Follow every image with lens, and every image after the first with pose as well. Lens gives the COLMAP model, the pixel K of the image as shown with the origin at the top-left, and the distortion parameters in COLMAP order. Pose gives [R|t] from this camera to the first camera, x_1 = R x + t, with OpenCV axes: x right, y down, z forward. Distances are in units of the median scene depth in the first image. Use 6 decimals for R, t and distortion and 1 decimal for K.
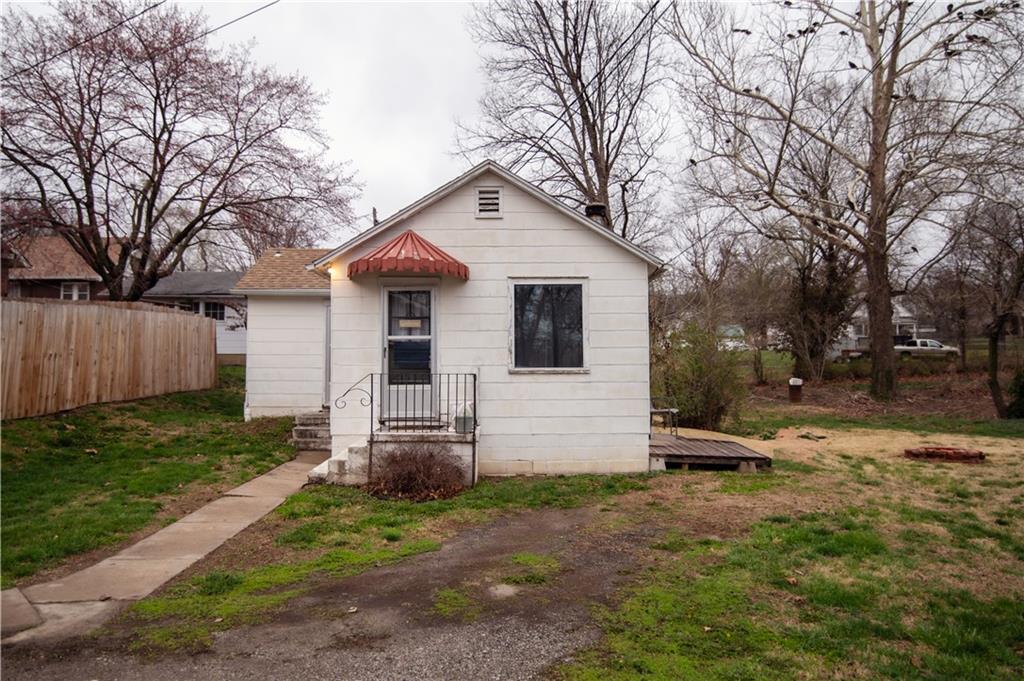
lens RADIAL K [[661.3, 0, 512.2], [0, 661.3, 340.2], [0, 0, 1]] dist [-0.001426, 0.002584]
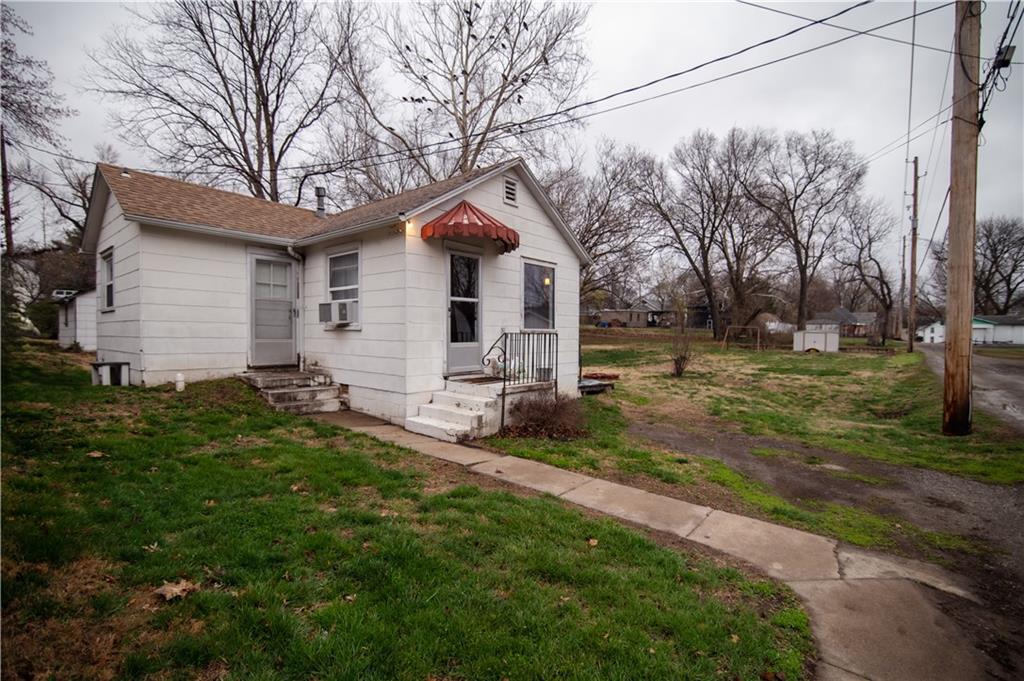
lens RADIAL K [[474.5, 0, 482.6], [0, 474.5, 337.1], [0, 0, 1]] dist [-0.022306, 0.001077]
pose [[0.654464, -0.002738, 0.756088, -0.734773], [-0.048968, 0.997740, 0.046000, 0.020672], [-0.754506, -0.067130, 0.652851, 0.457467]]
